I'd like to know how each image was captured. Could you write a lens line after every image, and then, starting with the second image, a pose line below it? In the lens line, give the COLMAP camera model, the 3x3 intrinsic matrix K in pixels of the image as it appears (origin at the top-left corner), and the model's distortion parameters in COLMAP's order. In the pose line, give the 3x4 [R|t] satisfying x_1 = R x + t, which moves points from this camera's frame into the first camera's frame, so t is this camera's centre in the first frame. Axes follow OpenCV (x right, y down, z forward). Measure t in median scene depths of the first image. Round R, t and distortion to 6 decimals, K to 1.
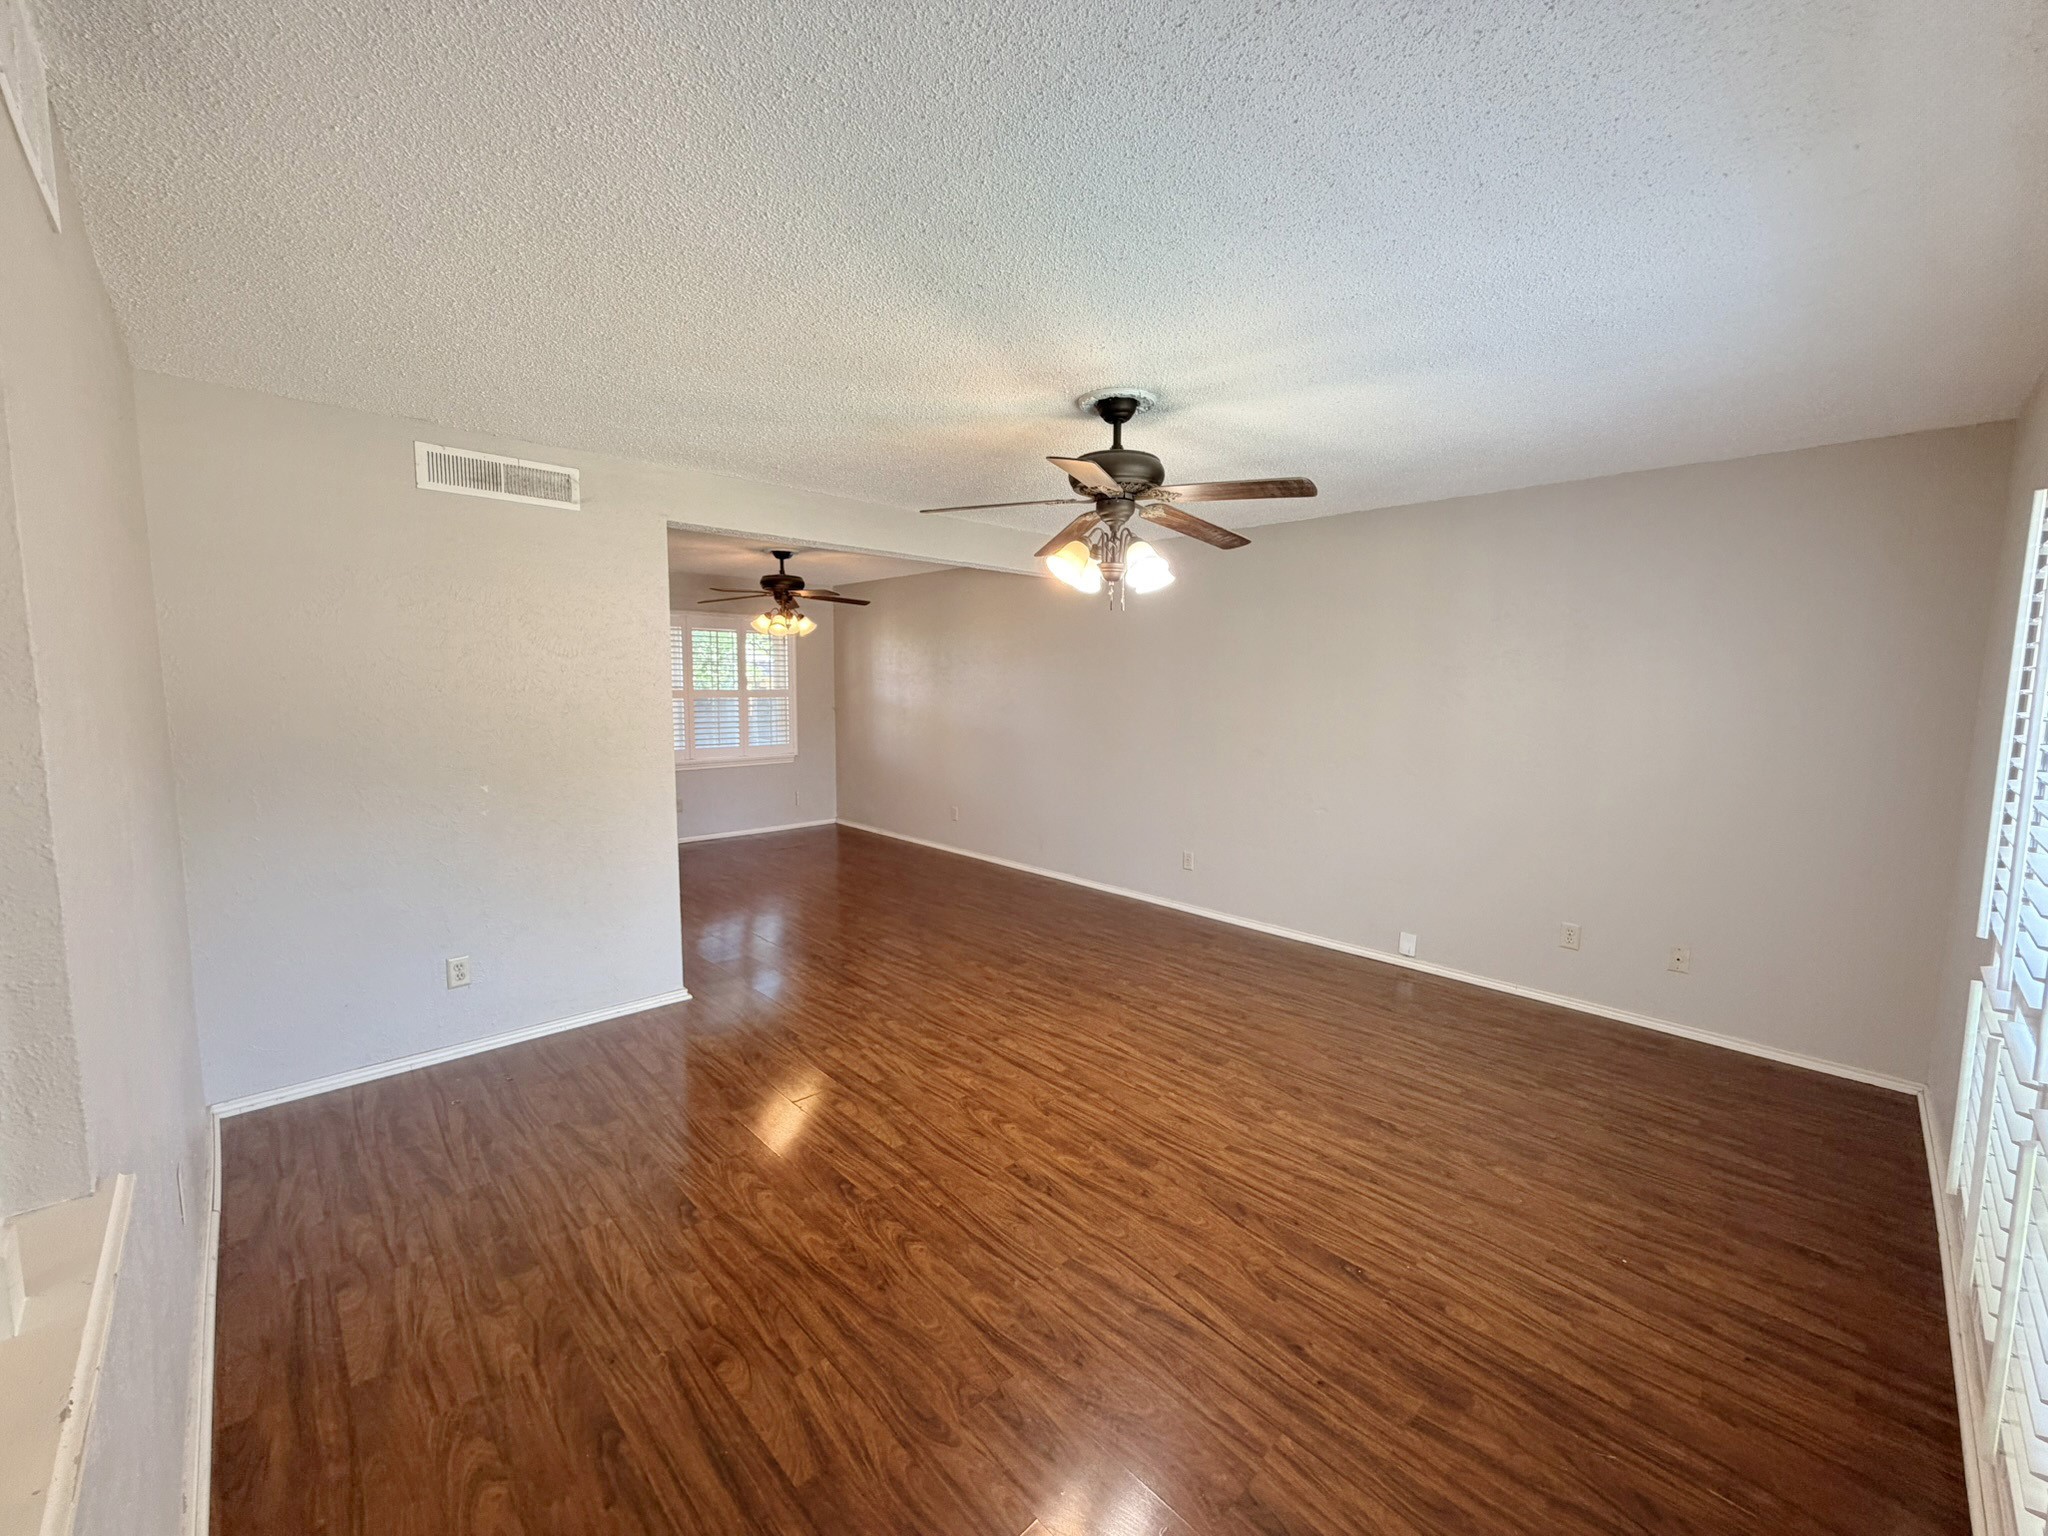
lens RADIAL K [[817.0, 0, 1016.4], [0, 817.0, 763.9], [0, 0, 1]] dist [-0.001887, 0.000290]
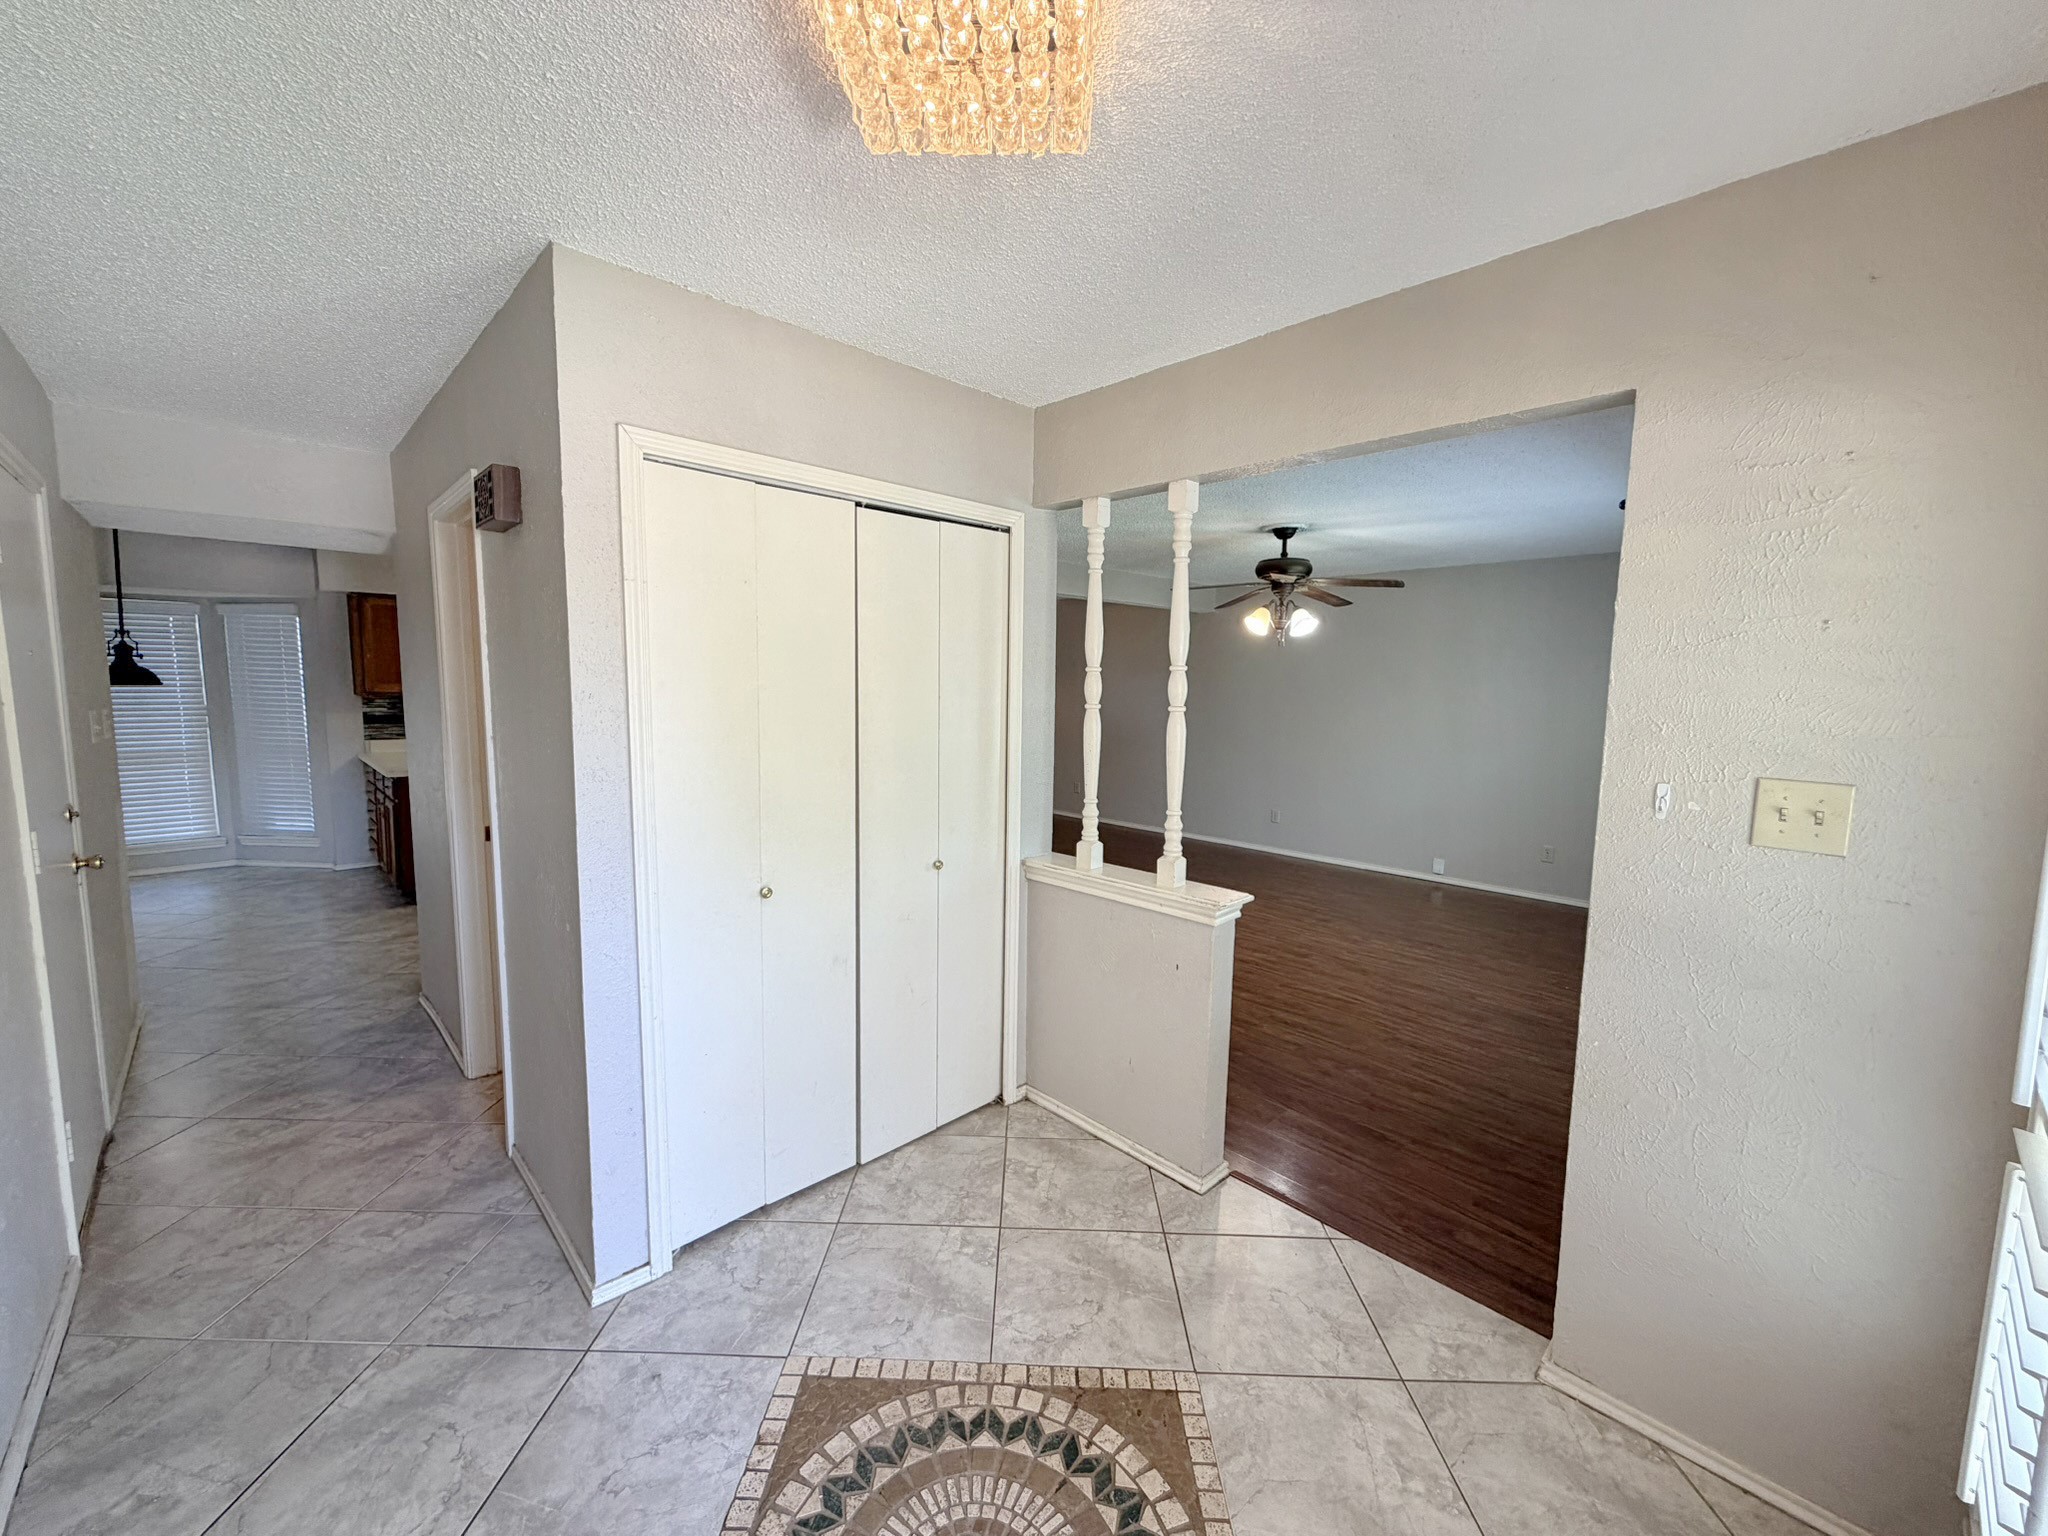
lens RADIAL K [[817.0, 0, 1012.5], [0, 817.0, 771.5], [0, 0, 1]] dist [-0.001887, 0.000290]
pose [[0.999984, -0.004143, -0.003872, -0.455380], [0.004162, 0.999979, 0.004925, 0.070234], [0.003851, -0.004941, 0.999980, -0.758817]]
